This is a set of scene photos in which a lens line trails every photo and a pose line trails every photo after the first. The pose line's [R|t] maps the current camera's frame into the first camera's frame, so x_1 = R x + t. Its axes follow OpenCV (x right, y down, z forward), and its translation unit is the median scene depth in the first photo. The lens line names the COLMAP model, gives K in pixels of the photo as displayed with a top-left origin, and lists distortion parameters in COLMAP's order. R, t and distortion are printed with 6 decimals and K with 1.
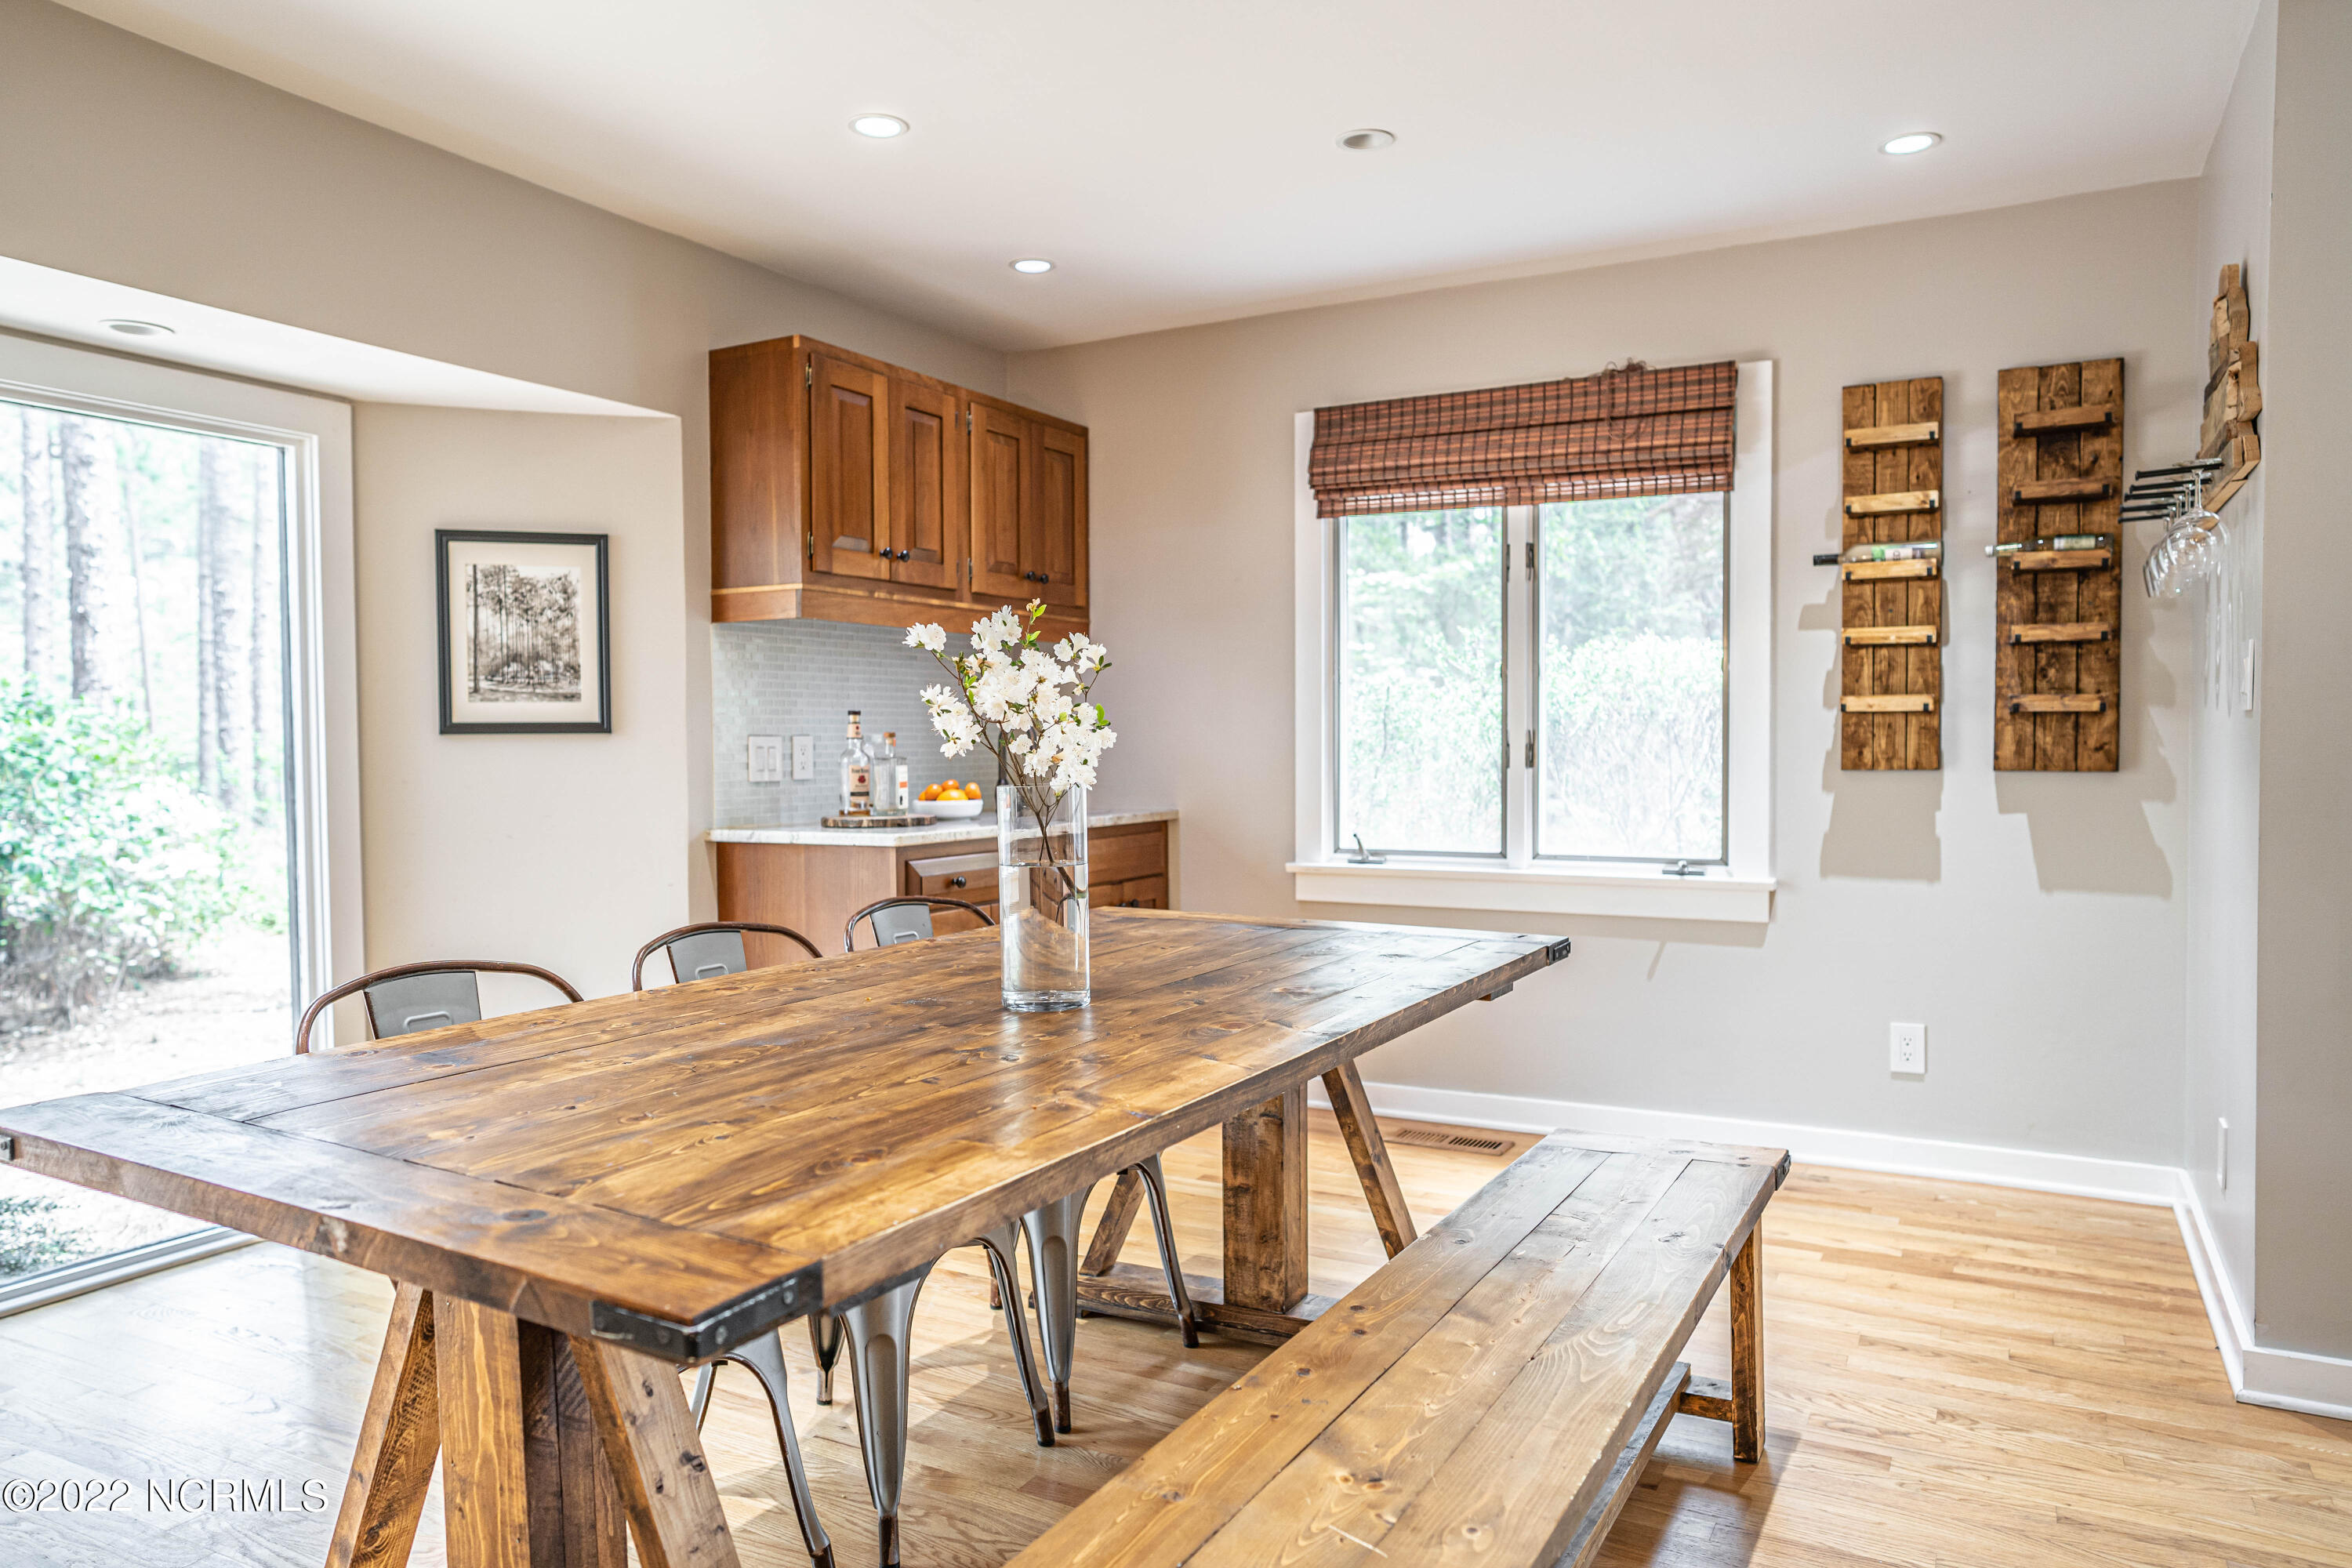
lens RADIAL K [[1564.5, 0, 1180.2], [0, 1564.5, 793.7], [0, 0, 1]] dist [-0.033611, 0.041077]
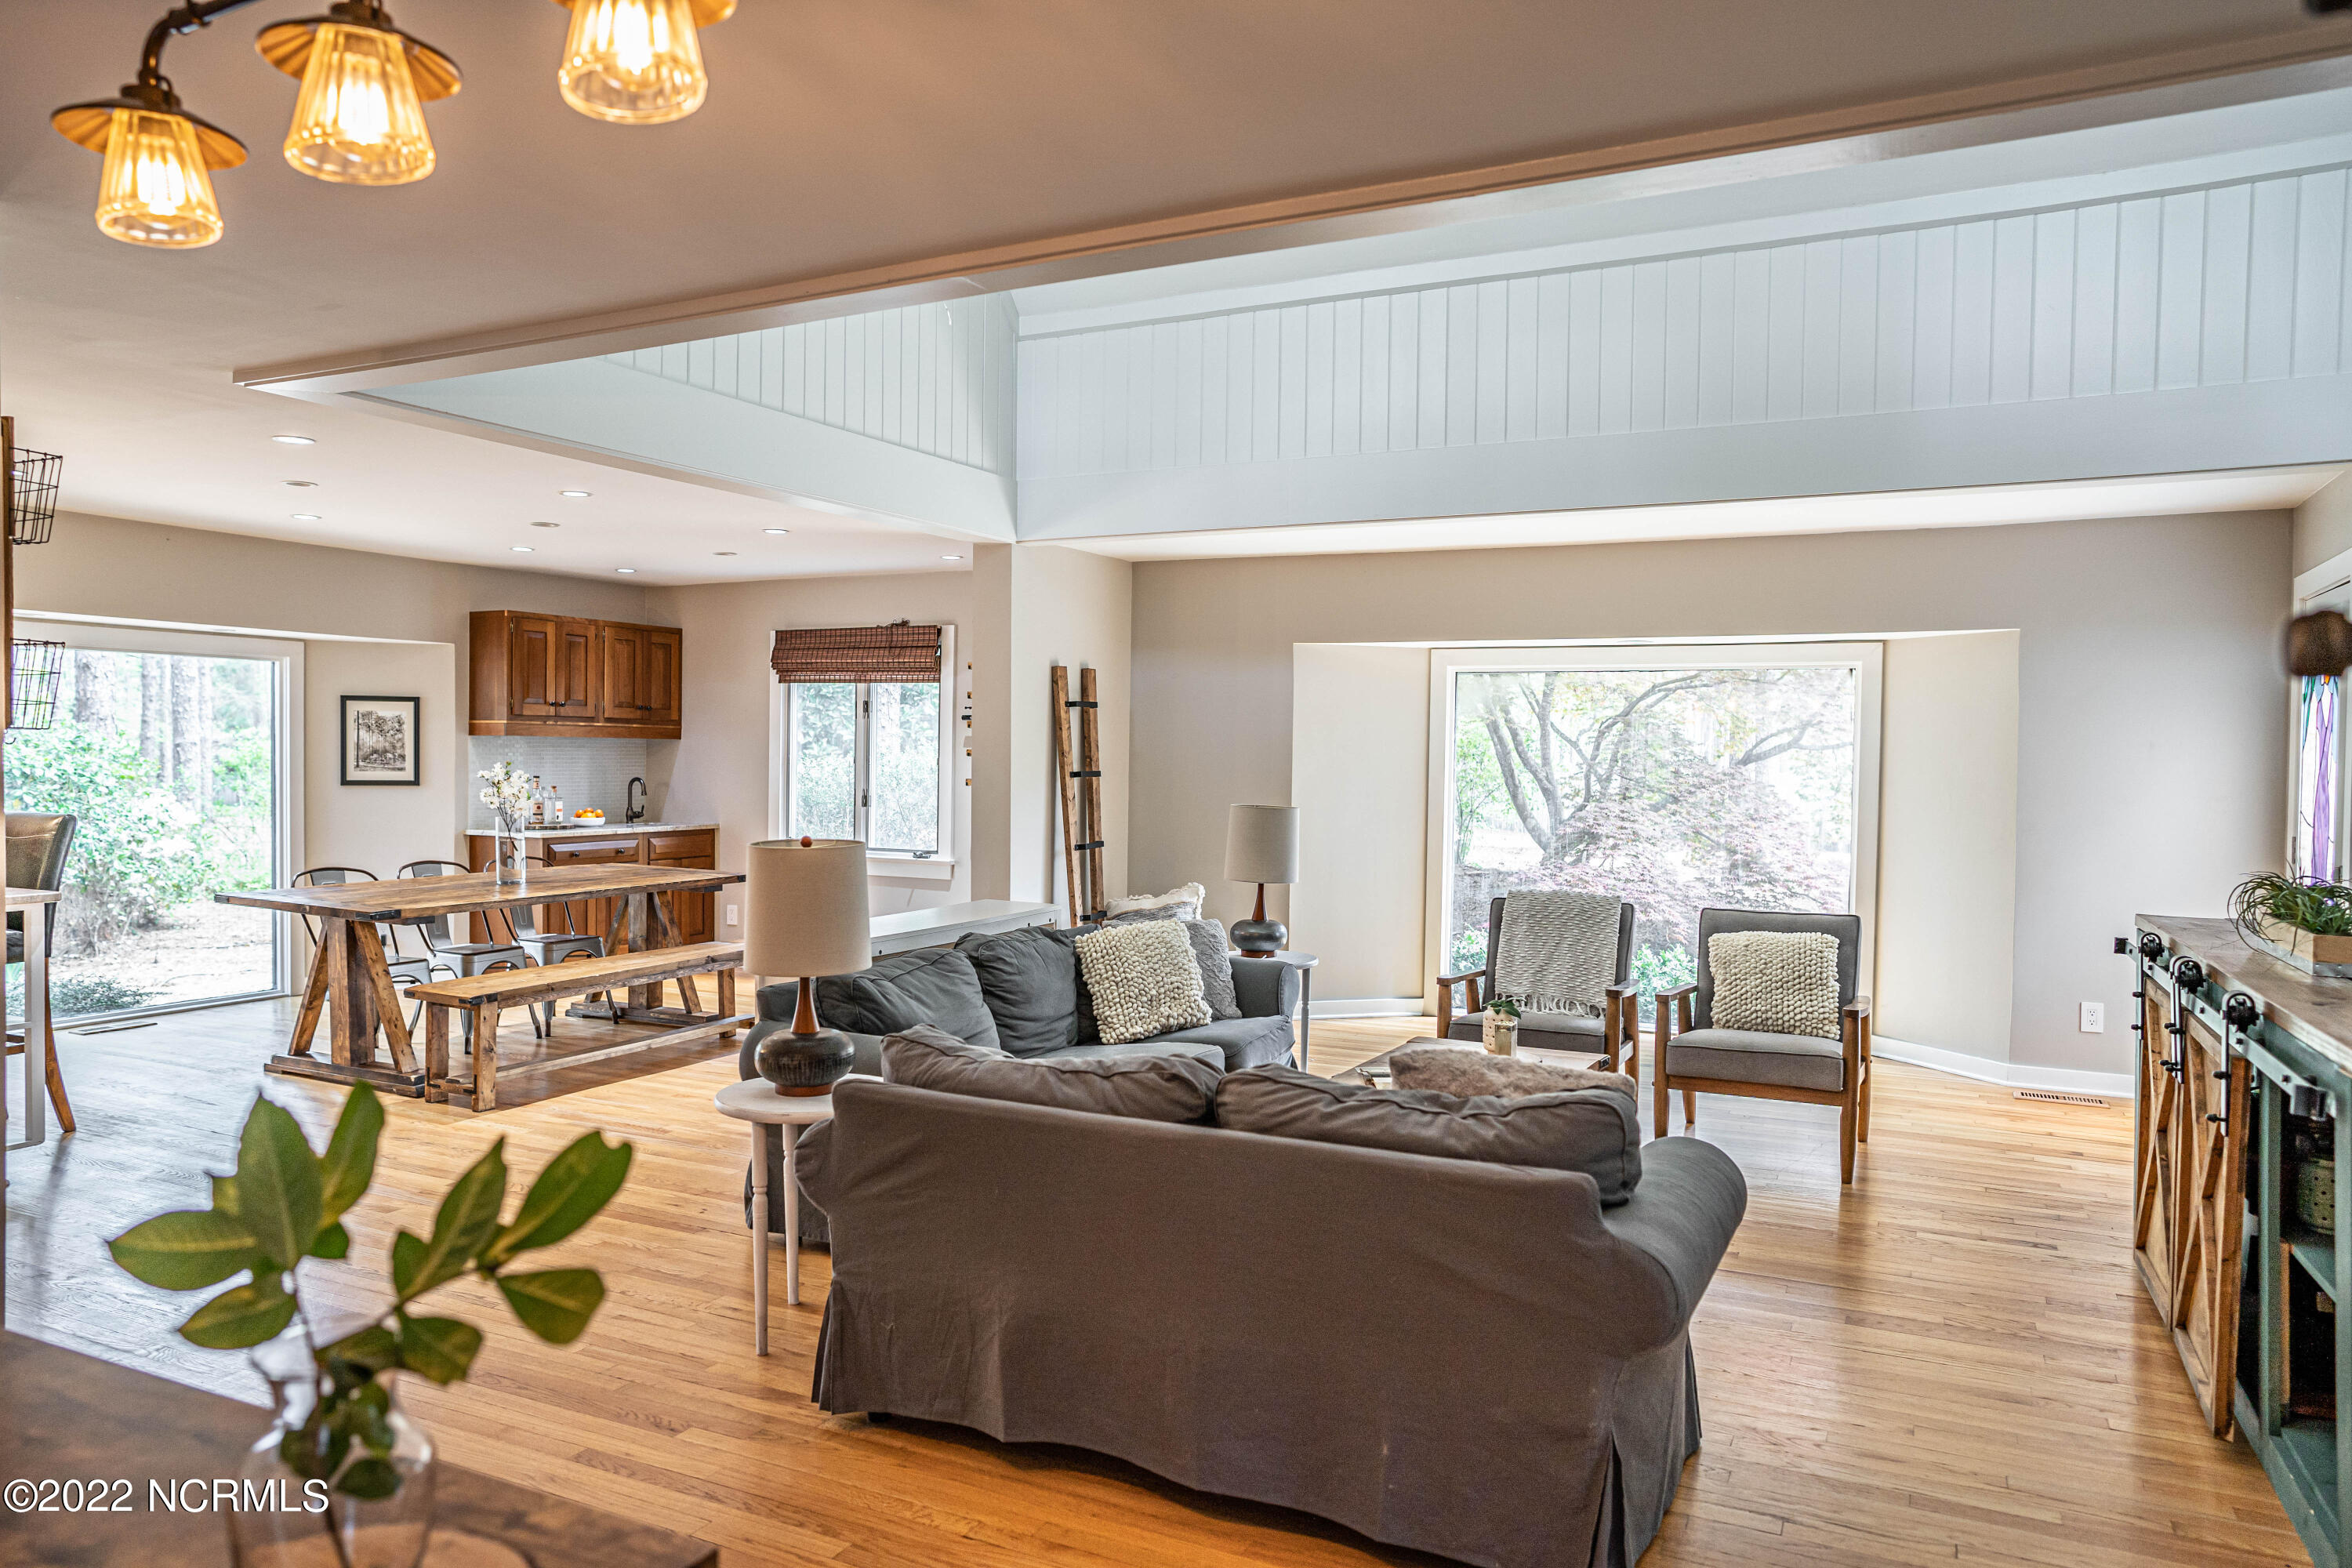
lens RADIAL K [[1564.5, 0, 1181.7], [0, 1564.5, 790.0], [0, 0, 1]] dist [-0.033611, 0.041077]
pose [[0.999067, 0.017583, 0.039451, 0.596599], [-0.017198, 0.999801, -0.010084, -0.026739], [-0.039621, 0.009396, 0.999171, -1.187526]]
